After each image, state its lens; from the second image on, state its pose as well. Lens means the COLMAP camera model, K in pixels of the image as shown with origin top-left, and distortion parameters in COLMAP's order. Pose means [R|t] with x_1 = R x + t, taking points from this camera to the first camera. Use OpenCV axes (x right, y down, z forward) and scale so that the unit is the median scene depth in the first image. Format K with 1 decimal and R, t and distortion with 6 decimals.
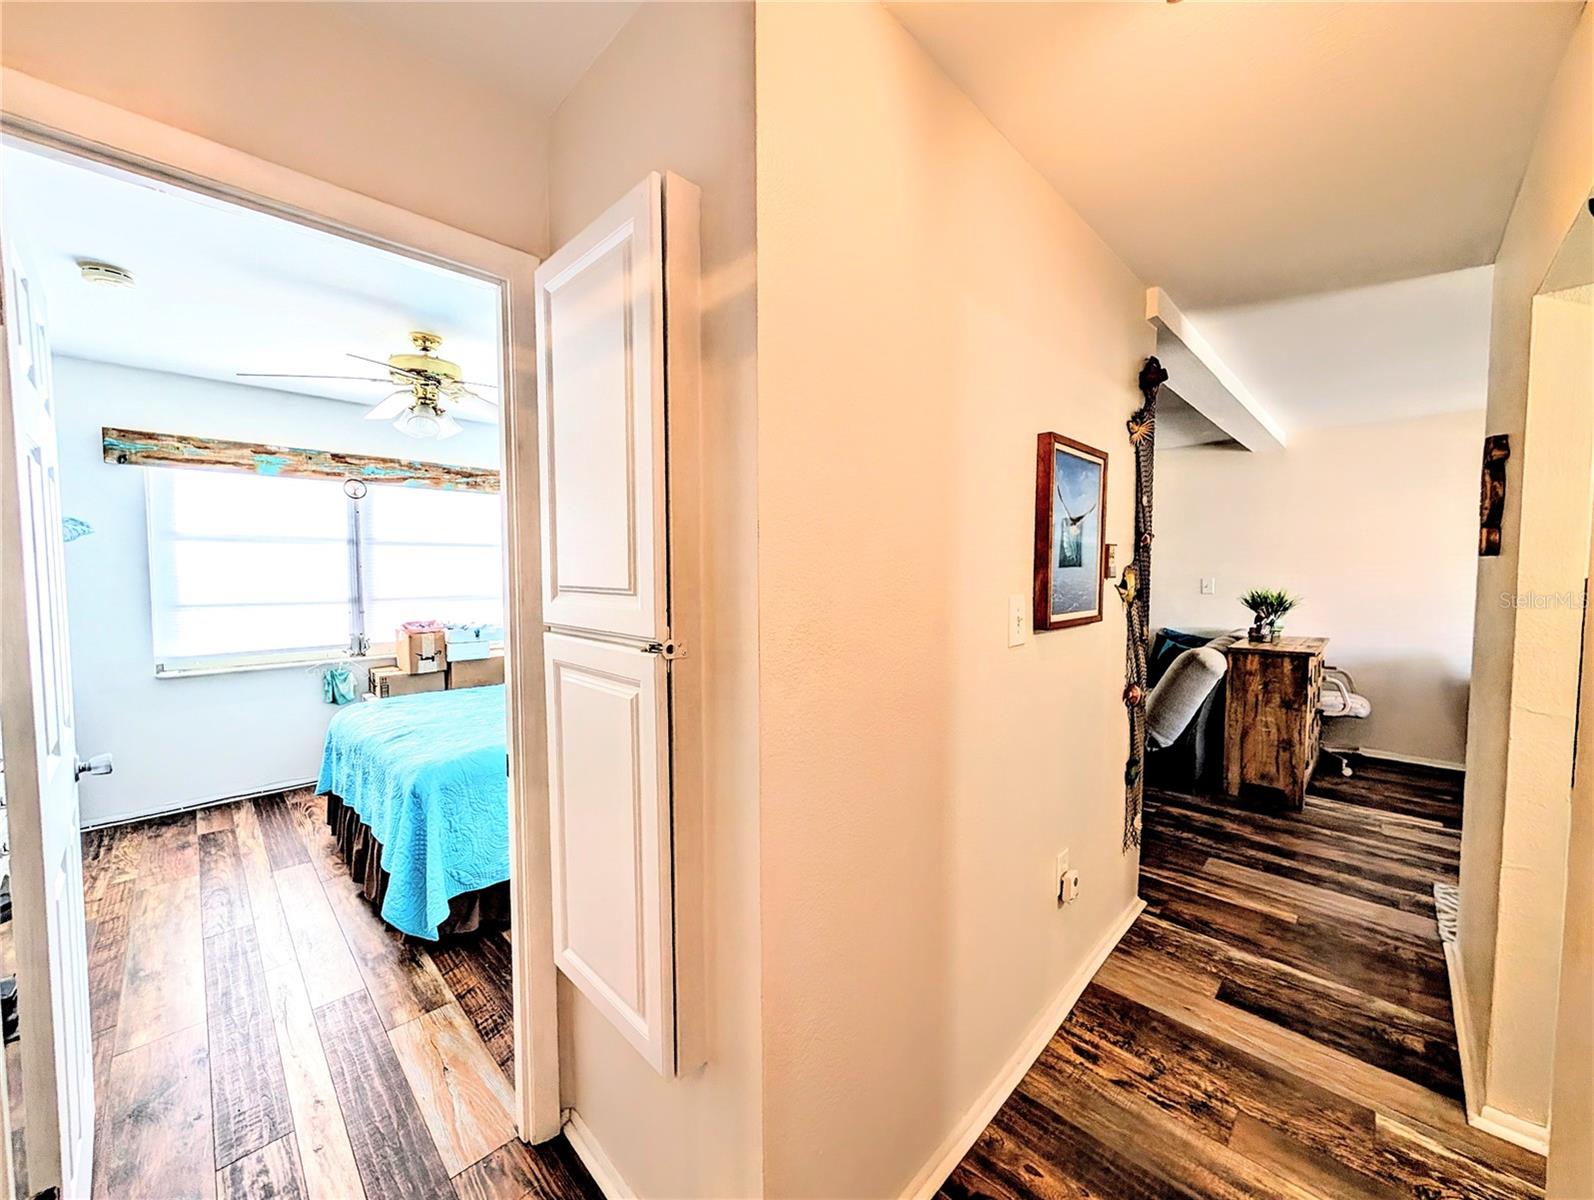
lens RADIAL K [[603.4, 0, 795.1], [0, 603.4, 601.3], [0, 0, 1]] dist [-0.001652, 0.000687]
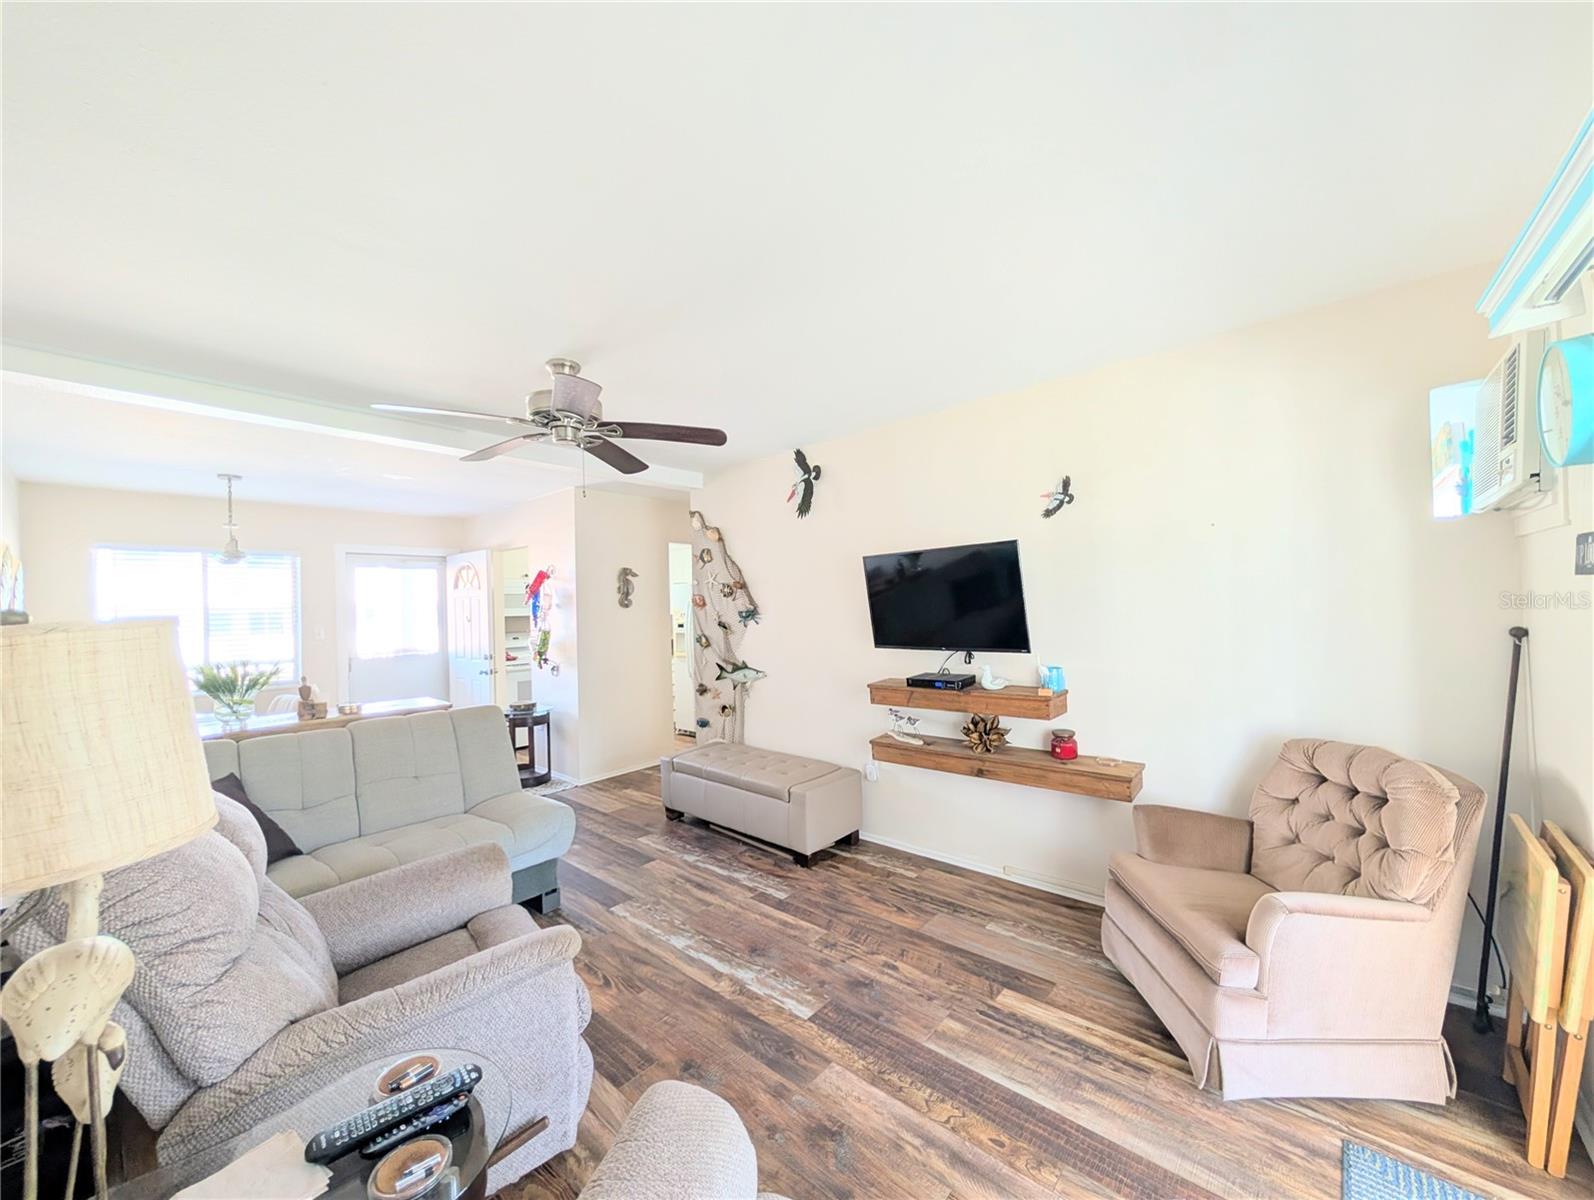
lens RADIAL K [[603.4, 0, 796.7], [0, 603.4, 603.2], [0, 0, 1]] dist [-0.001652, 0.000687]
pose [[-0.997743, 0.027480, -0.061264, 0.414091], [0.024327, 0.998370, 0.051624, -0.187240], [0.062583, 0.050017, -0.996786, 3.263692]]
